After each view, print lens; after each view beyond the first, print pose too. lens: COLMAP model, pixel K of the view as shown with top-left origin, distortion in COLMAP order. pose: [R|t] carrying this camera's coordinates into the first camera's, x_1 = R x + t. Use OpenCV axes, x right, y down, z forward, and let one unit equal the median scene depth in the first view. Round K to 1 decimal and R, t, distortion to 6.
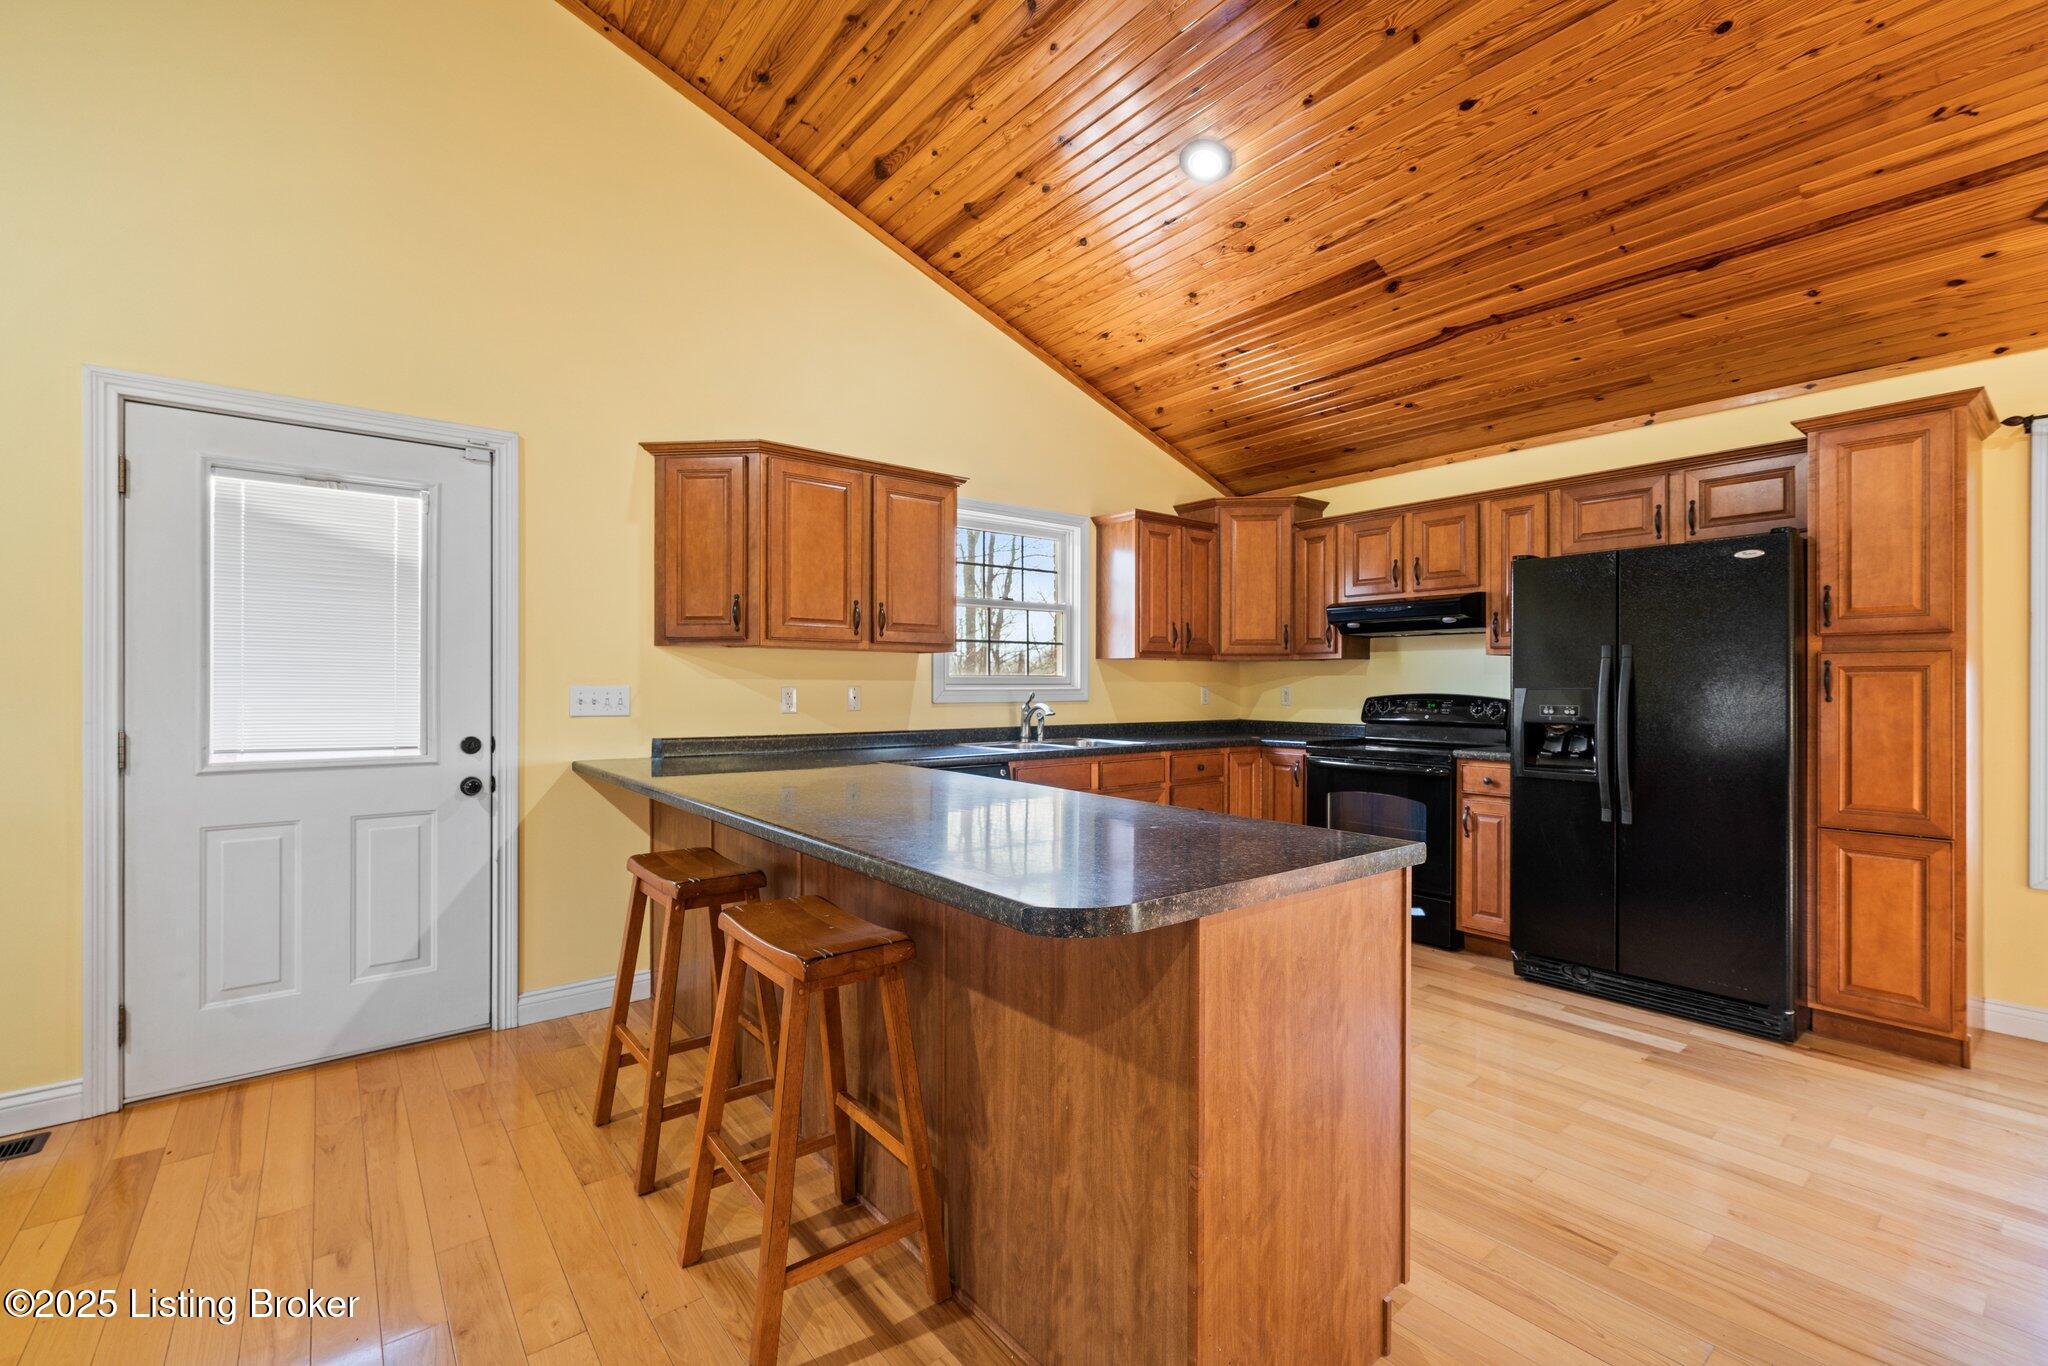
lens RADIAL K [[873.5, 0, 1024.0], [0, 873.5, 683.0], [0, 0, 1]] dist [-0.000749, 0.000324]
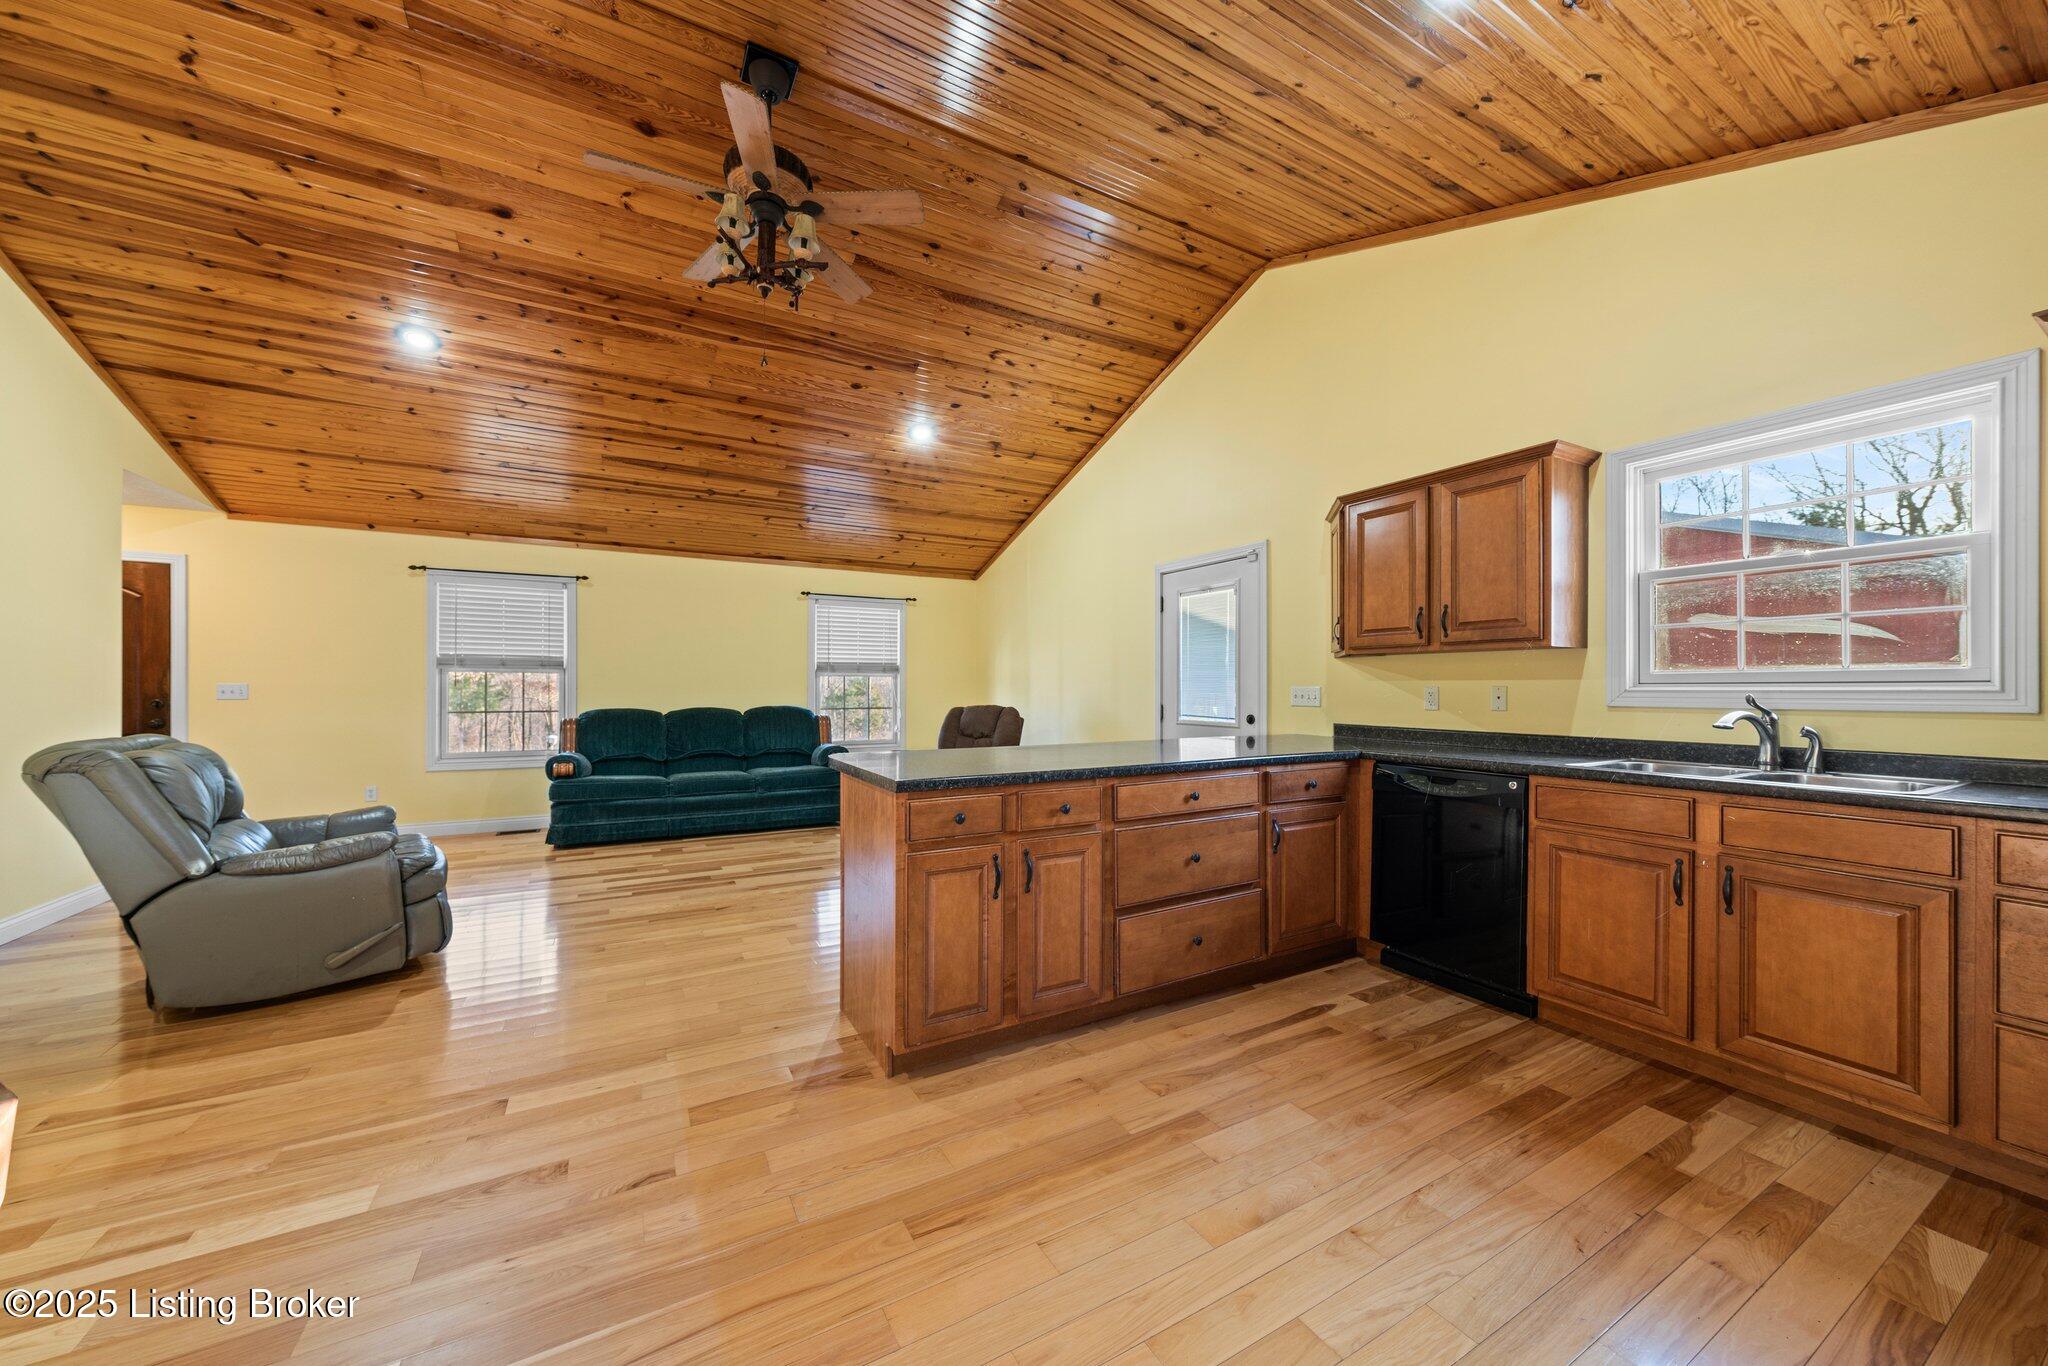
lens RADIAL K [[727.7, 0, 1024.0], [0, 727.7, 683.0], [0, 0, 1]] dist [0.001298, 0.000112]
pose [[-0.166077, -0.010060, -0.986061, 0.793532], [-0.000631, 0.999949, -0.010096, 0.009806], [0.986113, -0.001054, -0.166075, 0.671879]]
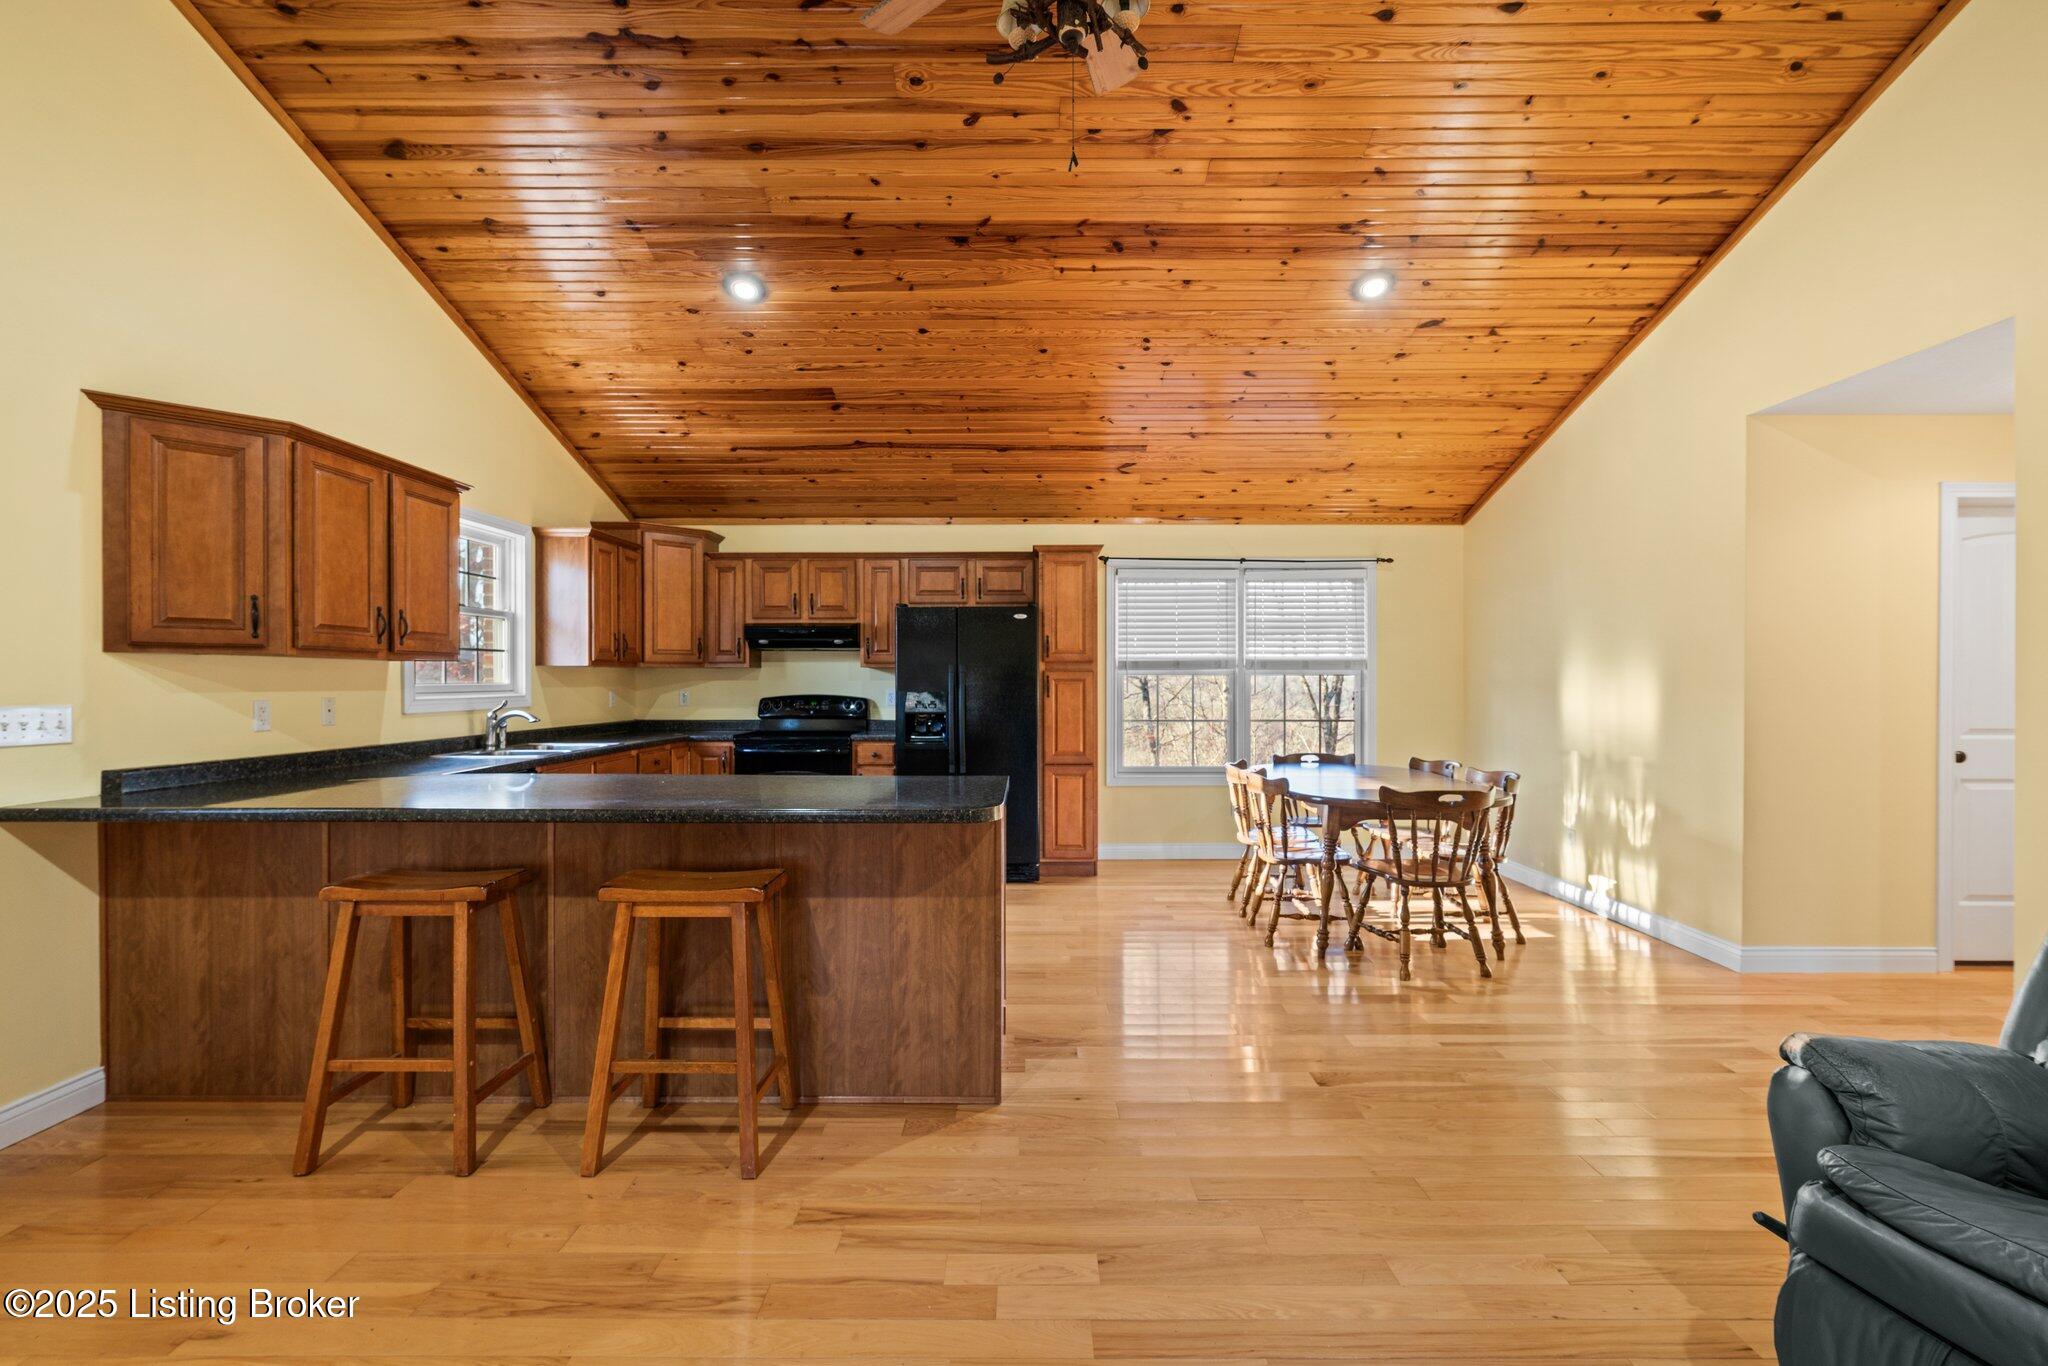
lens RADIAL K [[873.5, 0, 1024.0], [0, 873.5, 683.0], [0, 0, 1]] dist [-0.000749, 0.000324]
pose [[0.631256, -0.005485, 0.775555, -0.488895], [0.000949, 0.999980, 0.006300, -0.018271], [-0.775574, -0.003240, 0.631248, -0.127300]]
